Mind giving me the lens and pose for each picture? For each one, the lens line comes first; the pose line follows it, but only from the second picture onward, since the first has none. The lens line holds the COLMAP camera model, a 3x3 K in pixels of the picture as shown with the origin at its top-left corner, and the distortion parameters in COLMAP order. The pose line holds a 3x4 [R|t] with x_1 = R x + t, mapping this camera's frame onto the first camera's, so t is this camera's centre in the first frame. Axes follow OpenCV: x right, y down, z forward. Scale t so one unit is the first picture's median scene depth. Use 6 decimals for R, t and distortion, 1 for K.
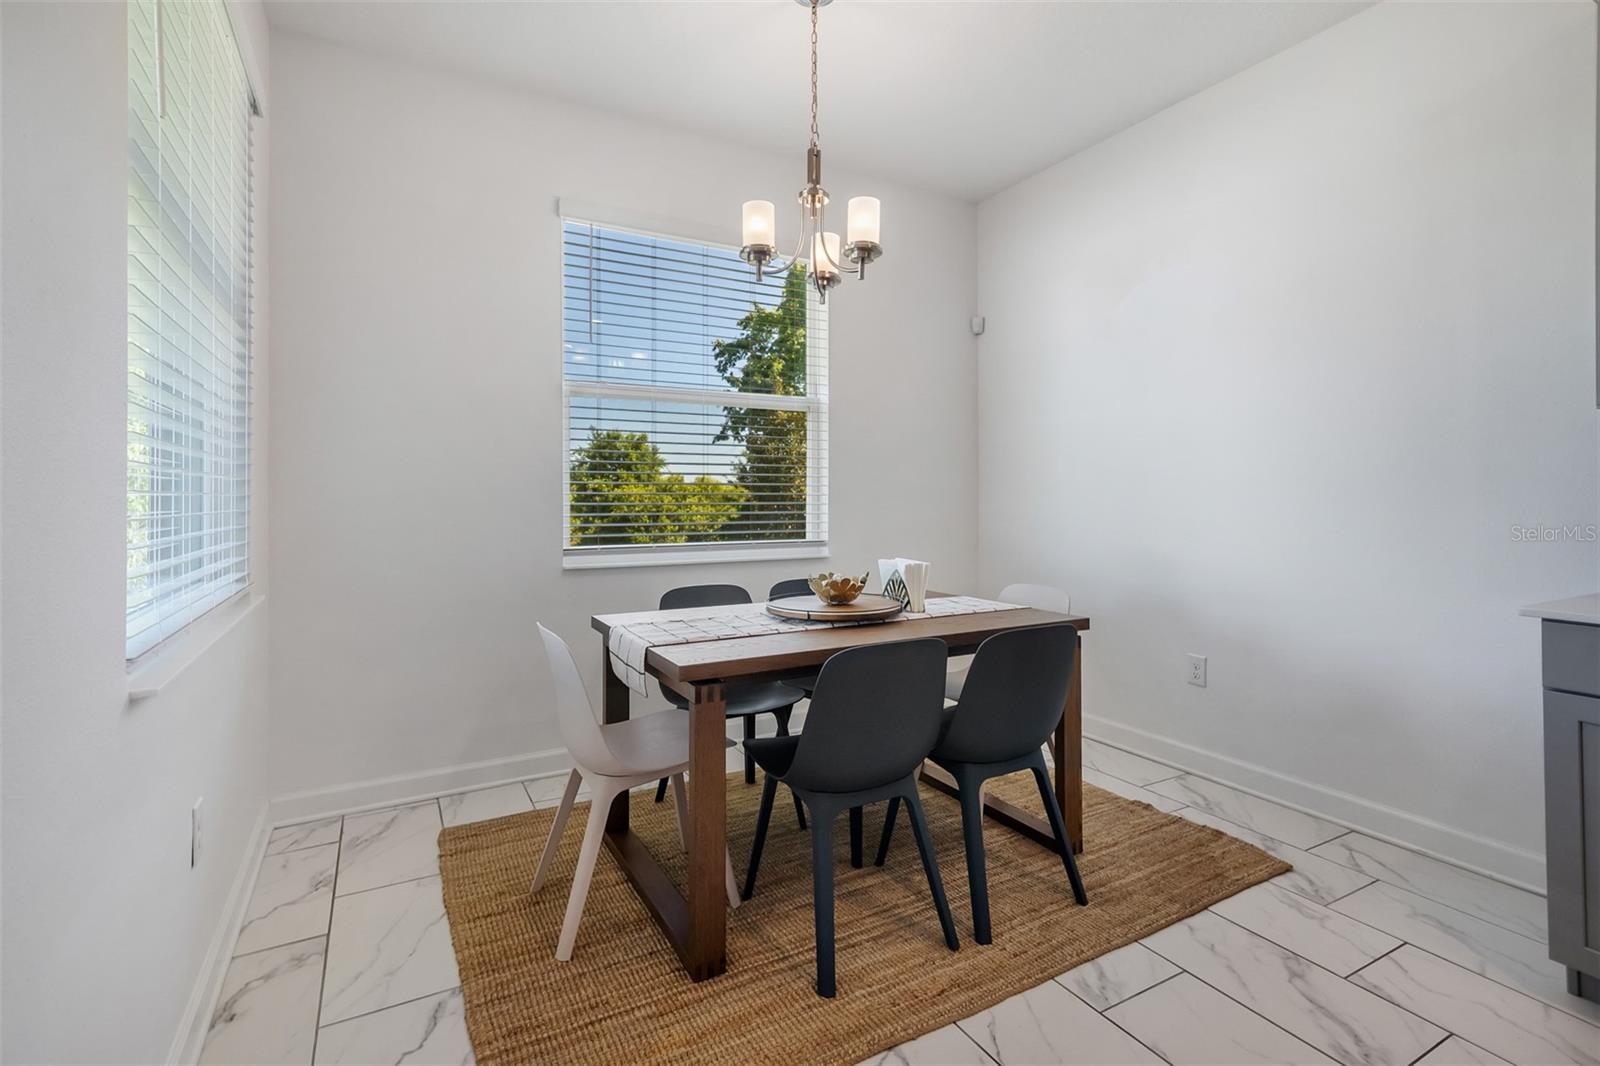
lens RADIAL K [[753.6, 0, 797.1], [0, 753.6, 482.7], [0, 0, 1]] dist [0.000514, -0.000148]
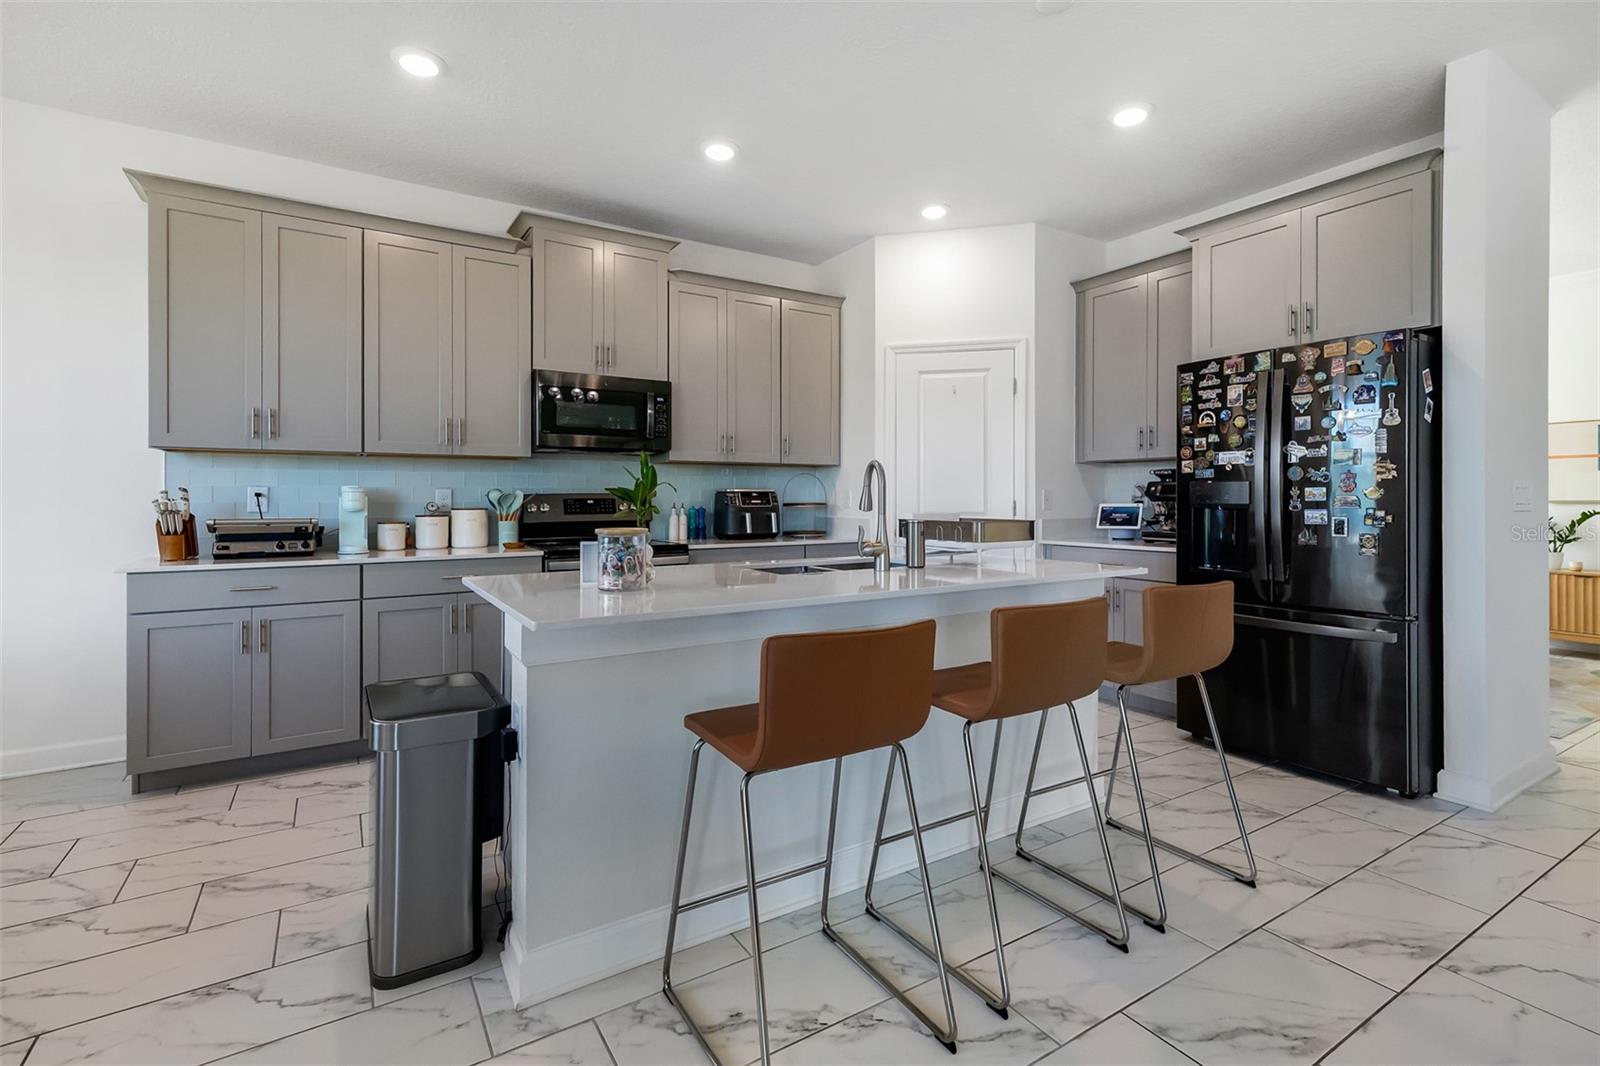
lens RADIAL K [[752.9, 0, 795.7], [0, 752.9, 497.7], [0, 0, 1]] dist [0.001171, 0.000340]
pose [[-0.061789, 0.007694, 0.998060, -0.360597], [-0.011083, 0.999903, -0.008394, 0.005355], [-0.998028, -0.011580, -0.061698, -0.174706]]
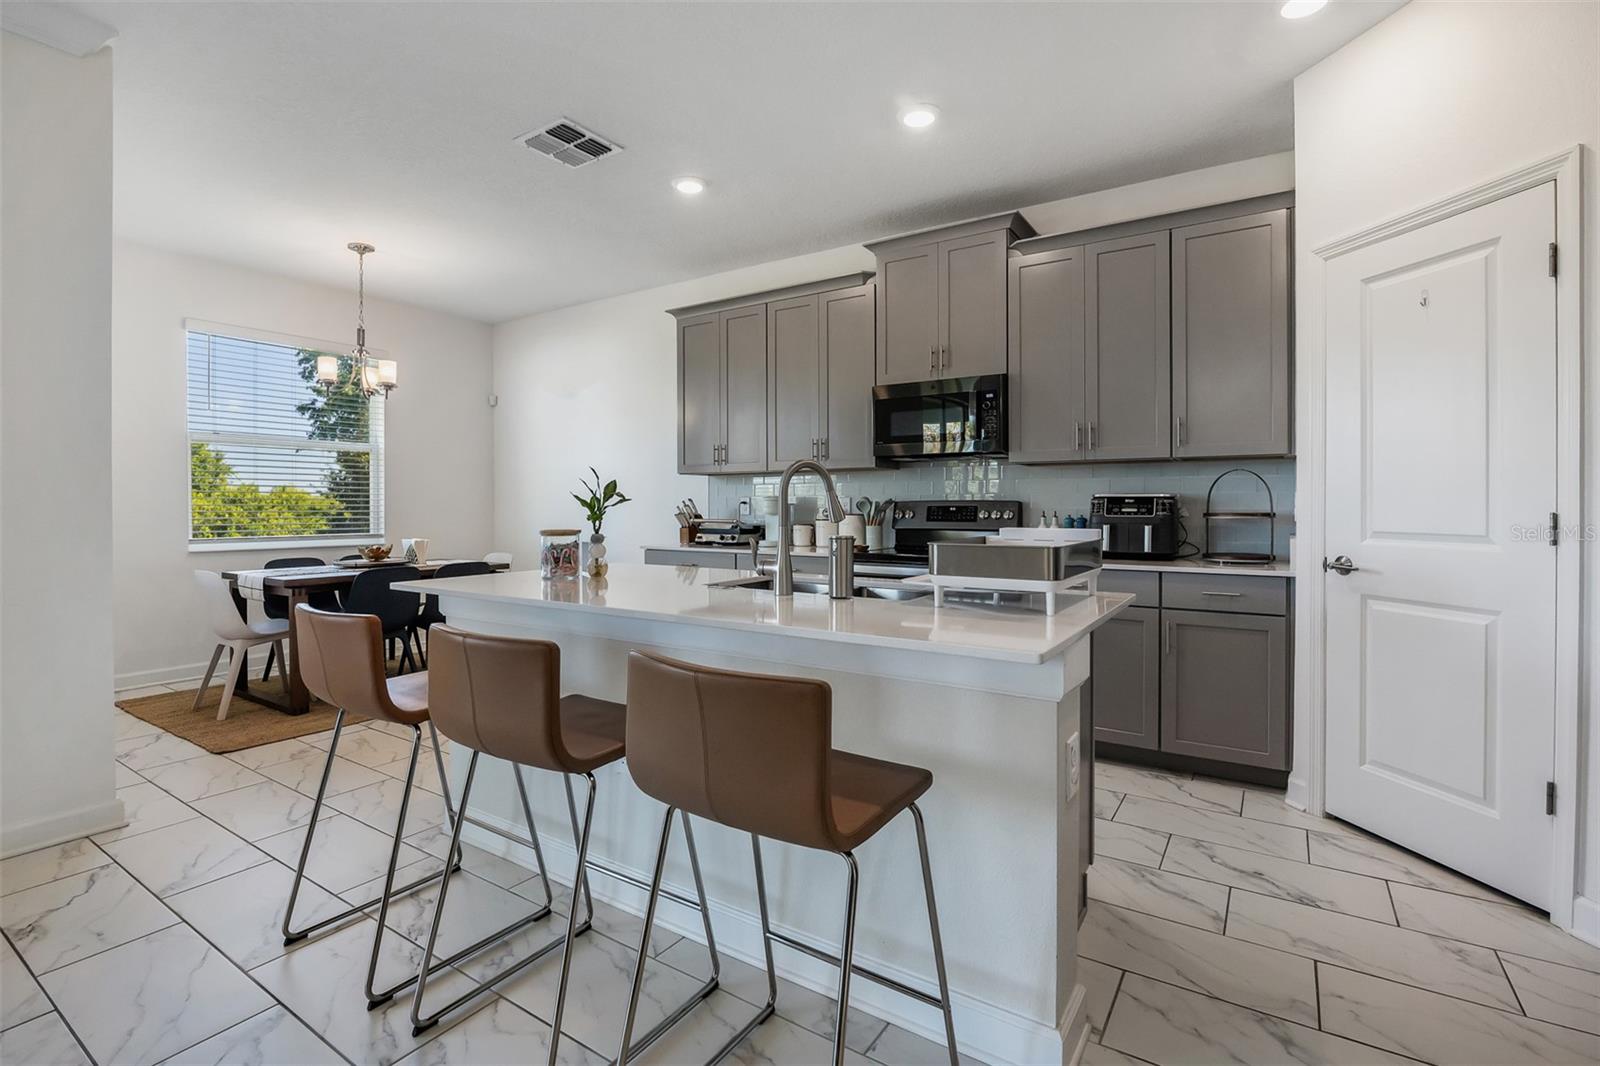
lens RADIAL K [[757.8, 0, 800.2], [0, 757.8, 511.5], [0, 0, 1]] dist [-0.016084, -0.000422]
pose [[0.887111, -0.001293, 0.461553, 0.085903], [-0.008880, 0.999763, 0.019868, -0.011205], [-0.461470, -0.021723, 0.886890, -0.831132]]
